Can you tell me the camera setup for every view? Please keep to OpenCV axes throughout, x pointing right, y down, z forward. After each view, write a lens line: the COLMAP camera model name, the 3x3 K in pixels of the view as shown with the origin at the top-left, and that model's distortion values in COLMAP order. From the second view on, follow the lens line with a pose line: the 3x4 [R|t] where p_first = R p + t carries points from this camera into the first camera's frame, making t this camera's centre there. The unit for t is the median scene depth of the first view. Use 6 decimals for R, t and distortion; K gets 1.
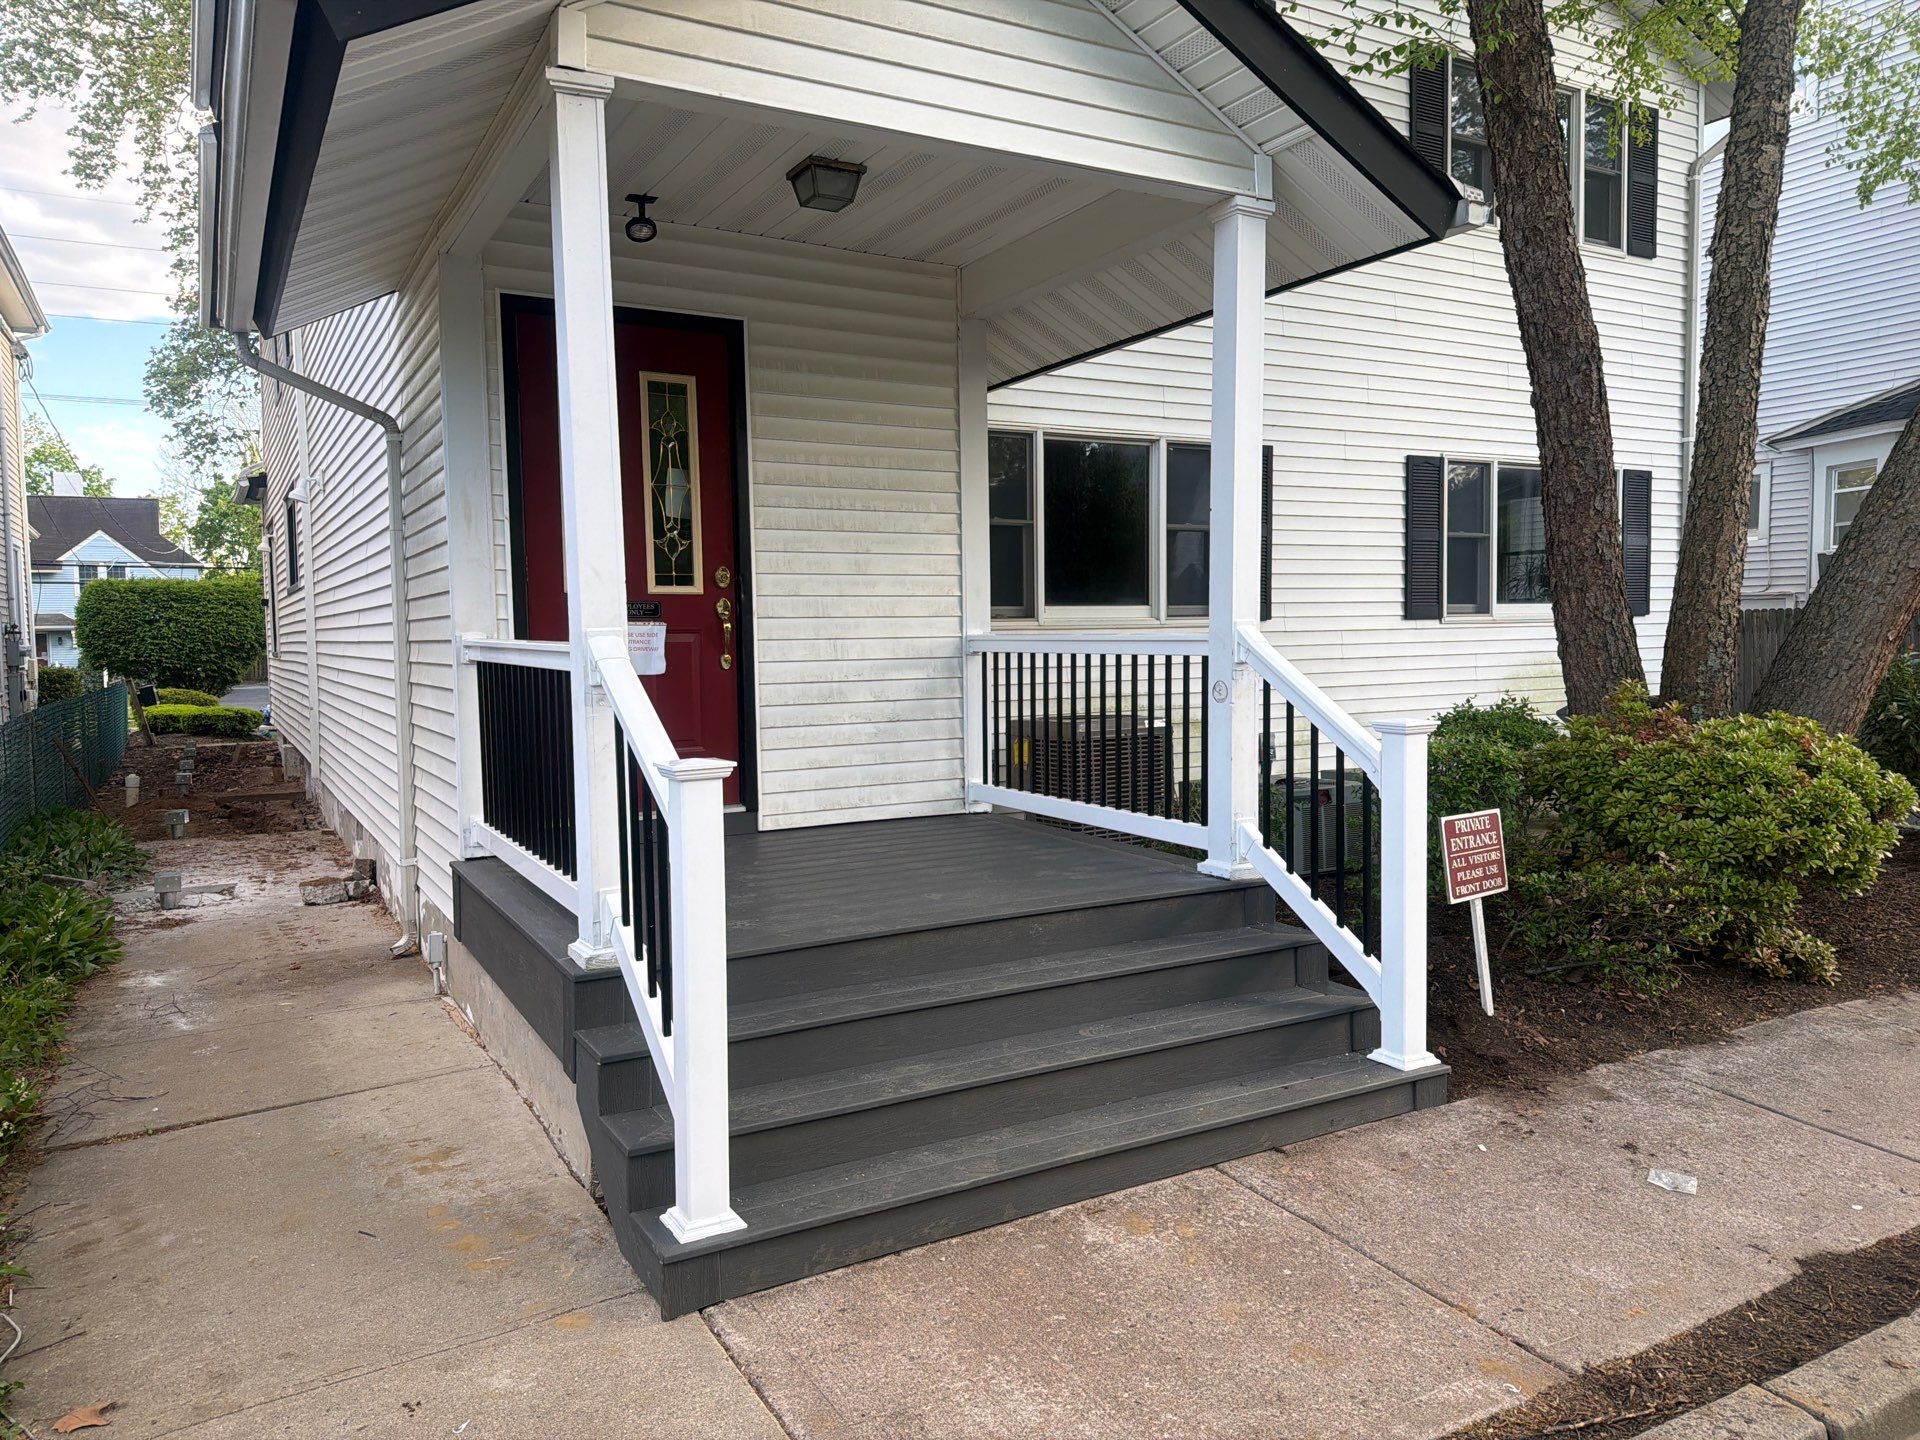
lens RADIAL K [[1343.8, 0, 967.0], [0, 1343.8, 712.8], [0, 0, 1]] dist [0.058171, -0.066116]
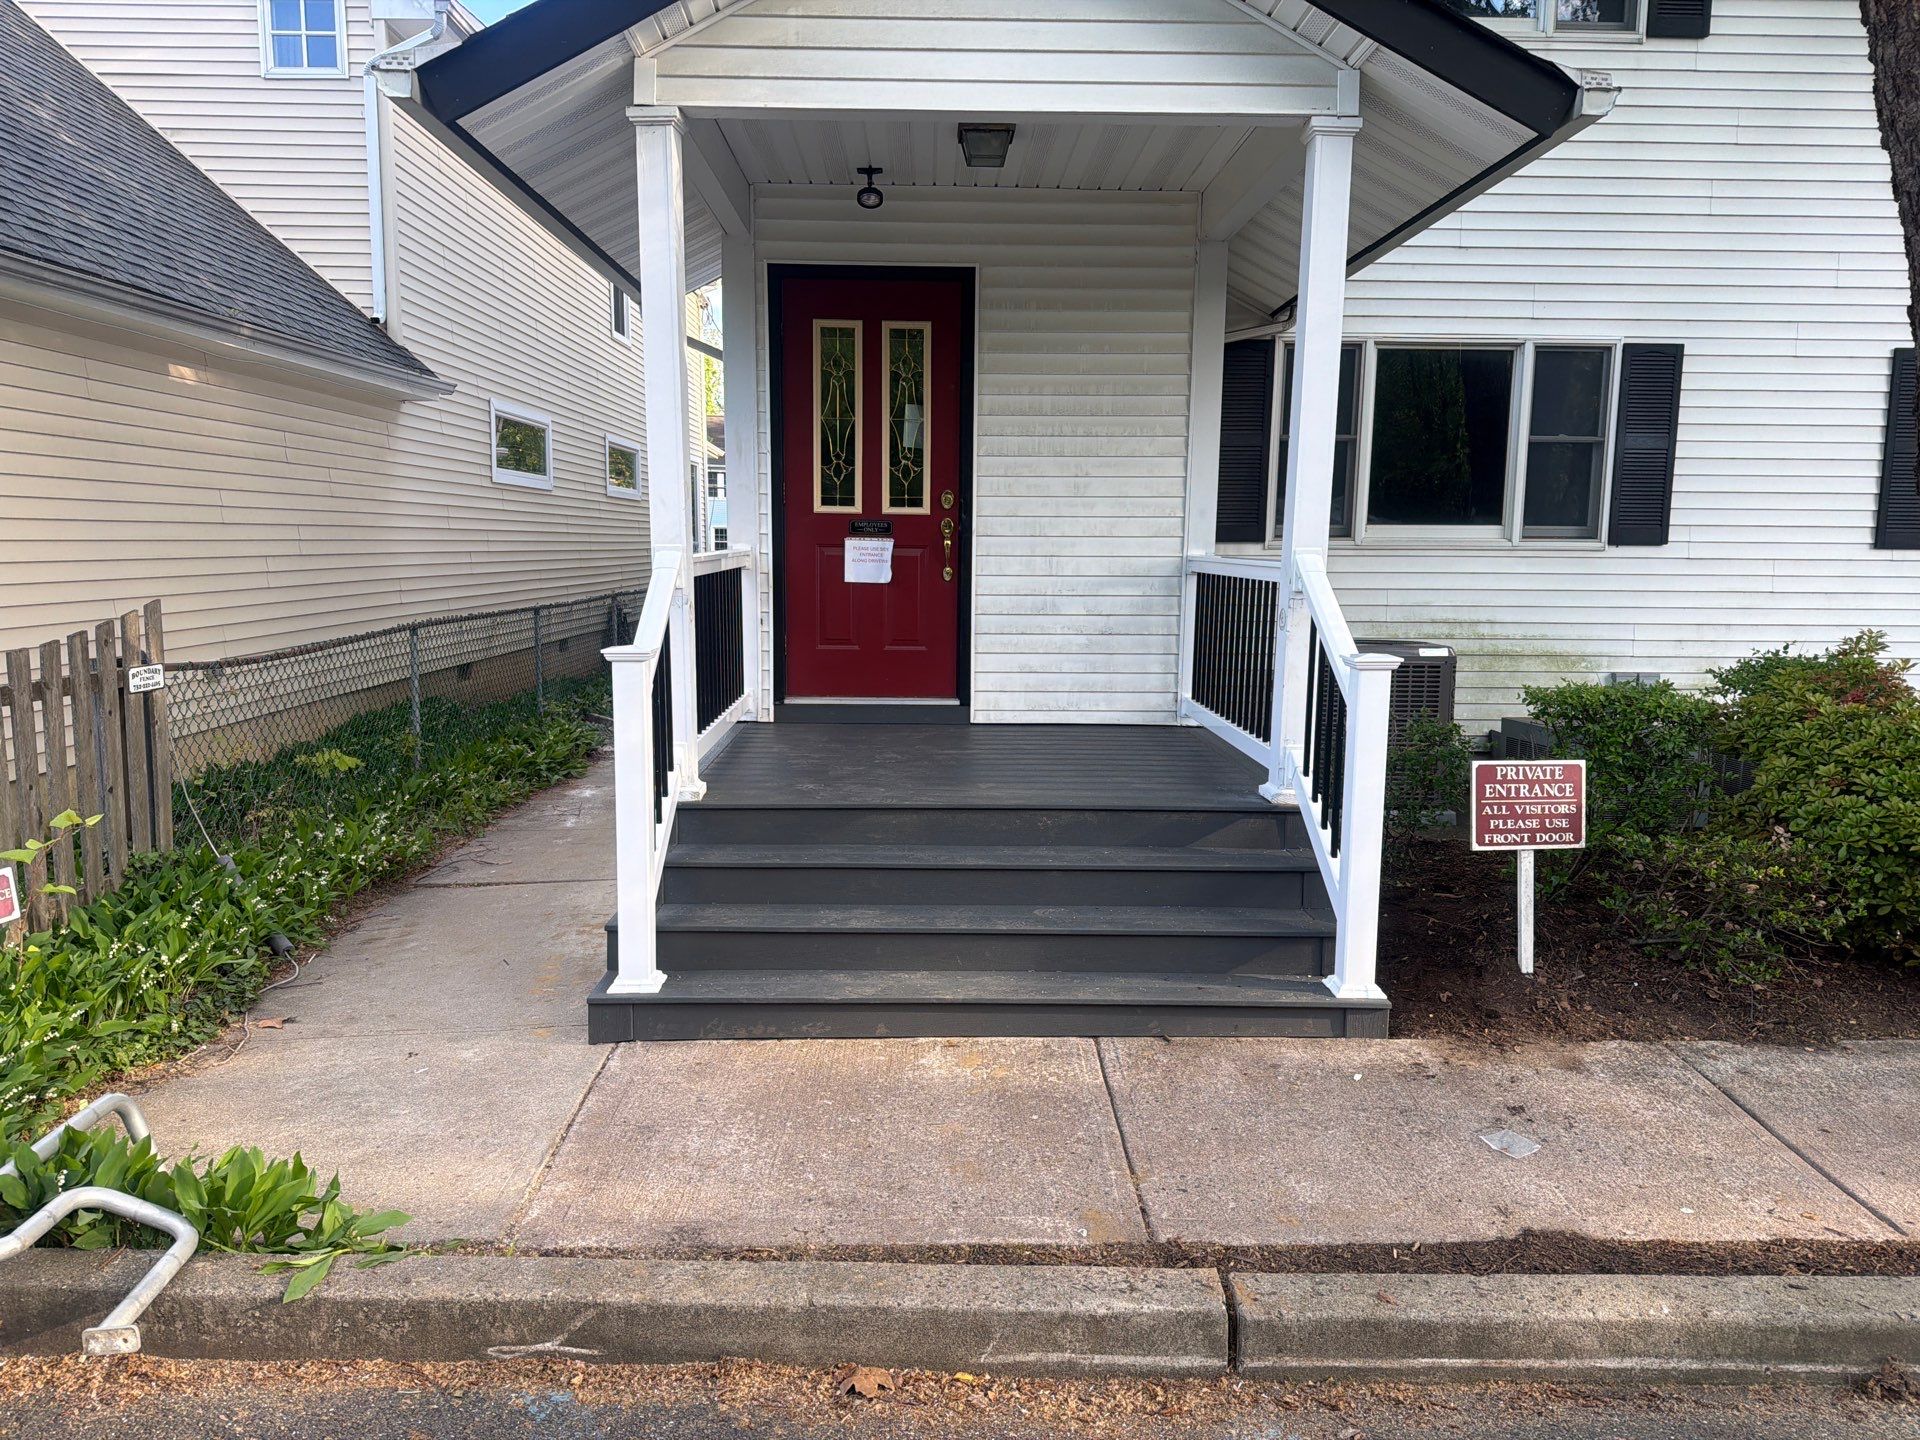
lens RADIAL K [[1343.8, 0, 956.8], [0, 1343.8, 727.9], [0, 0, 1]] dist [0.058171, -0.066116]
pose [[0.879534, 0.087699, -0.467684, 0.441691], [-0.049948, 0.994455, 0.092544, -0.015671], [0.473206, -0.058036, 0.879038, -0.017958]]
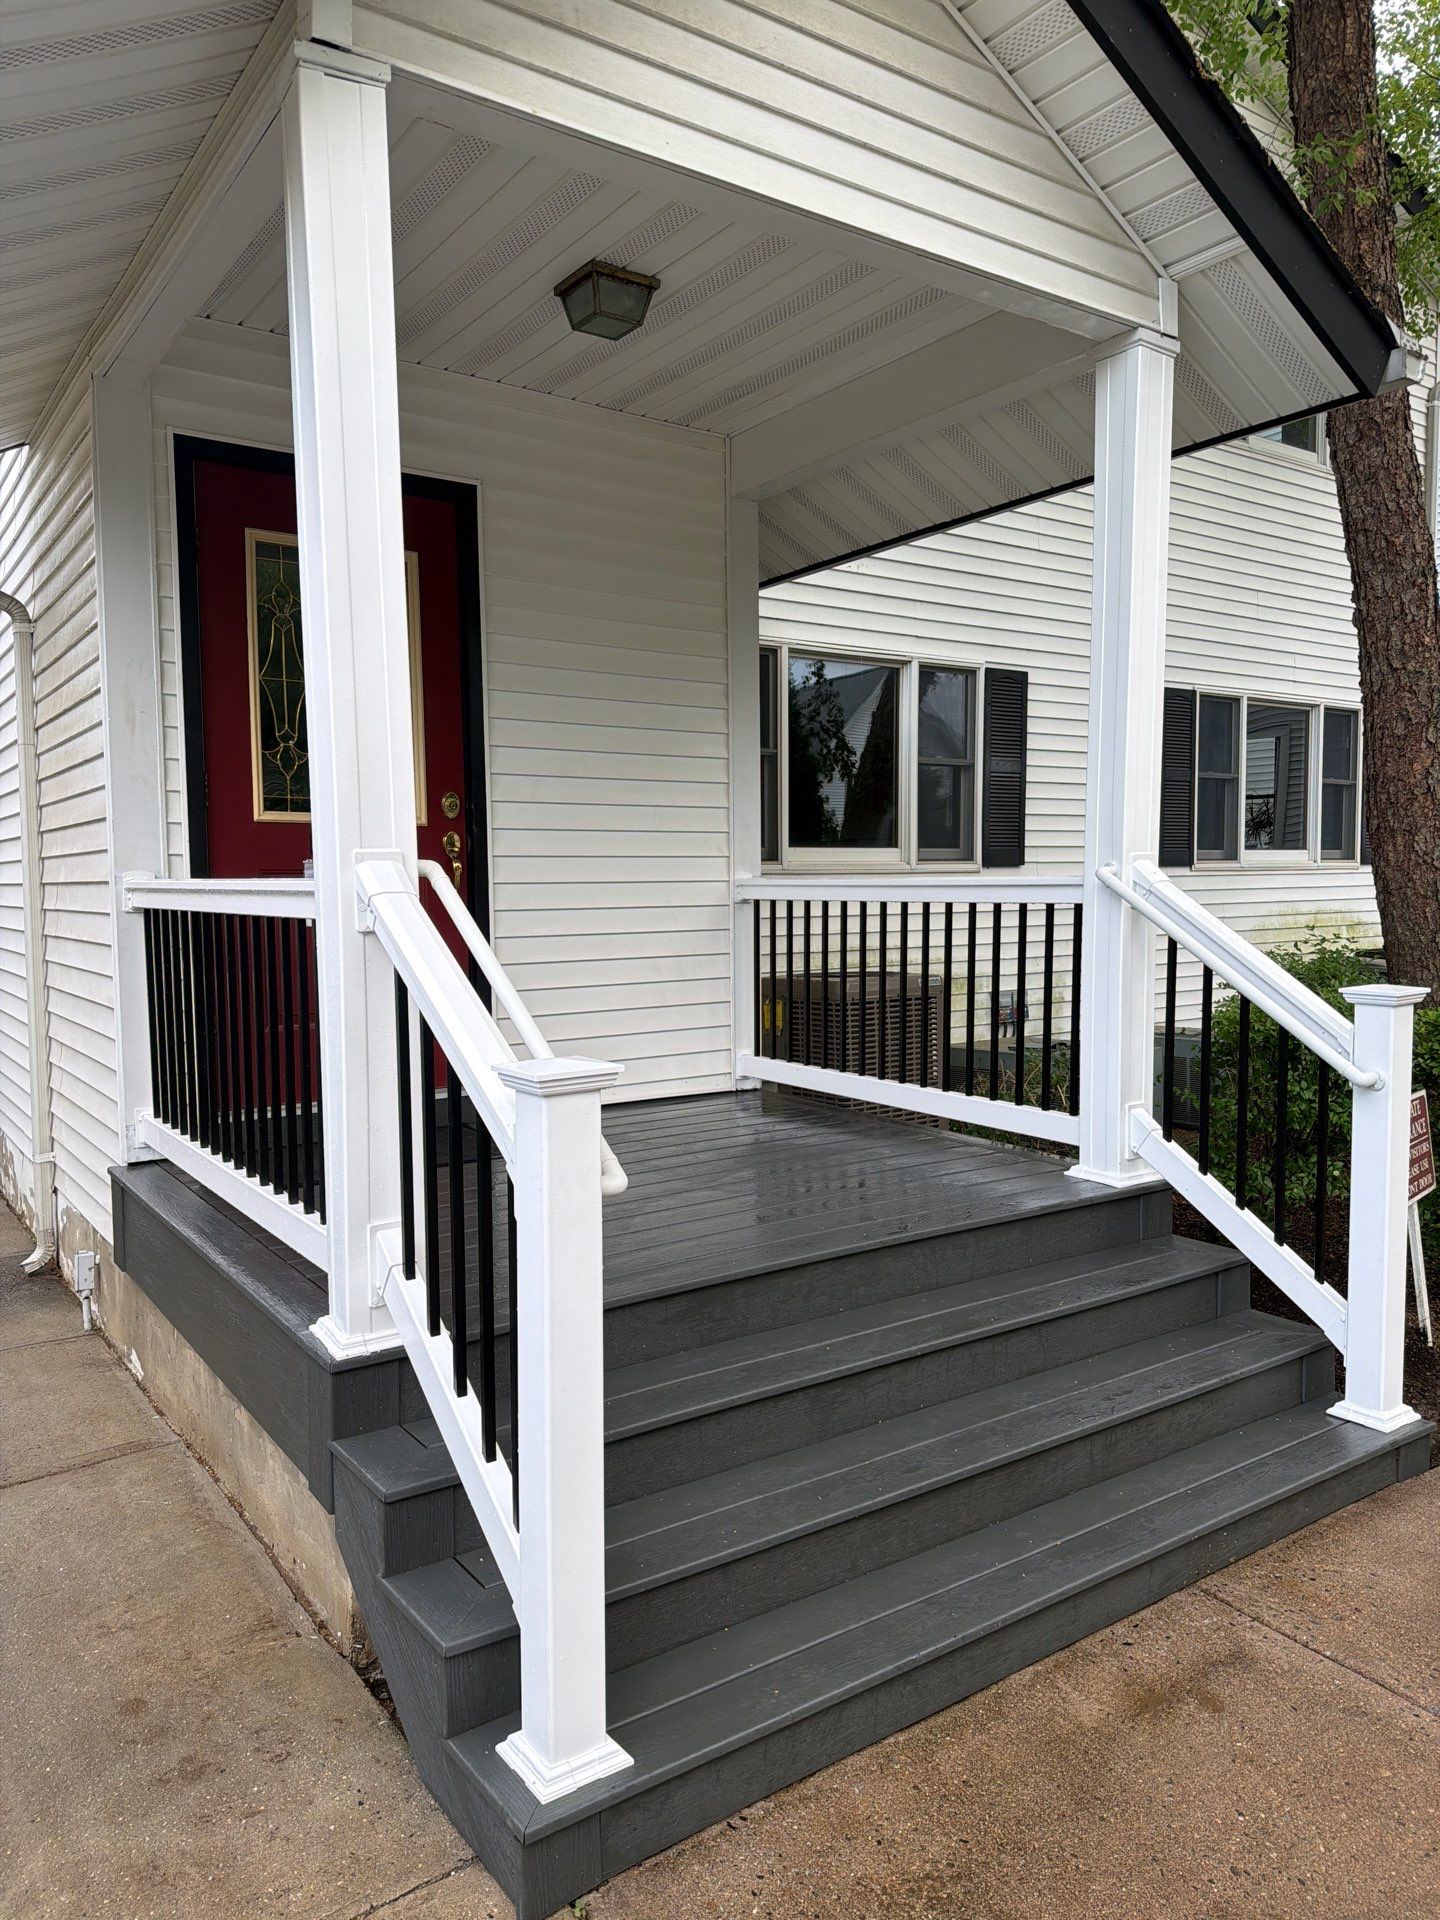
lens RADIAL K [[1343.8, 0, 720.2], [0, 1343.8, 973.4], [0, 0, 1]] dist [0.058171, -0.066116]
pose [[0.995663, -0.001323, 0.093028, -0.113630], [0.000402, 0.999951, 0.009915, -0.009361], [-0.093036, -0.009834, 0.995614, 0.209093]]
